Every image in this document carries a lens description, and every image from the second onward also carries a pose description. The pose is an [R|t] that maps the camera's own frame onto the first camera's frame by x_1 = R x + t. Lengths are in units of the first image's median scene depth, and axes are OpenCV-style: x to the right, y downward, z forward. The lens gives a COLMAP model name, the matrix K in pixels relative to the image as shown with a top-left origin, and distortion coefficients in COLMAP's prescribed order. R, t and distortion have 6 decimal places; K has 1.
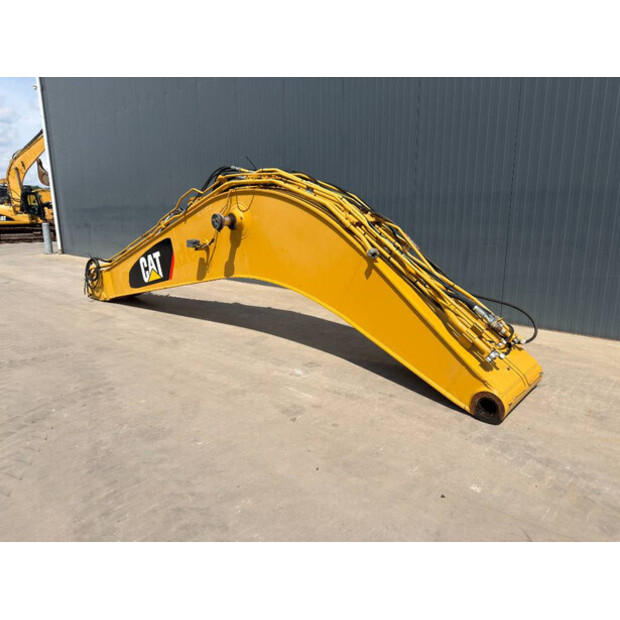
lens RADIAL K [[442.1, 0, 313.4], [0, 442.1, 310.1], [0, 0, 1]] dist [-0.006929, -0.006085]
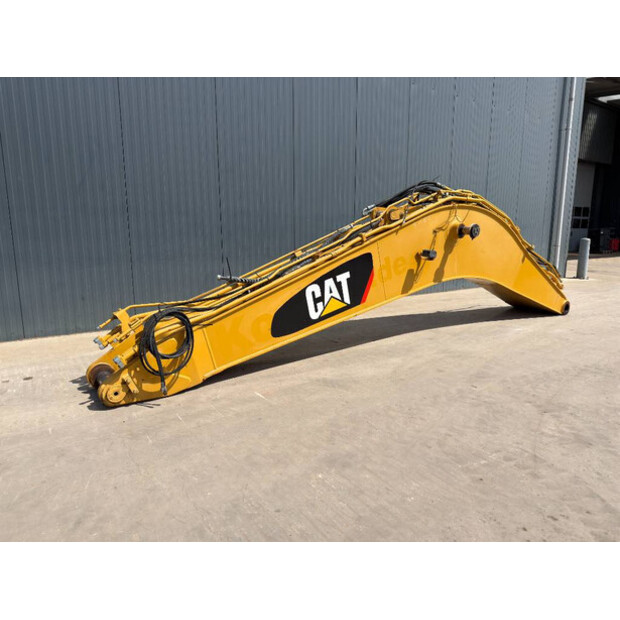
lens RADIAL K [[442.1, 0, 313.4], [0, 442.1, 310.1], [0, 0, 1]] dist [-0.006929, -0.006085]
pose [[0.229044, -0.174684, 0.957614, -1.117453], [0.205504, 0.970271, 0.127840, -0.177964], [-0.951476, 0.167512, 0.258133, 0.861961]]
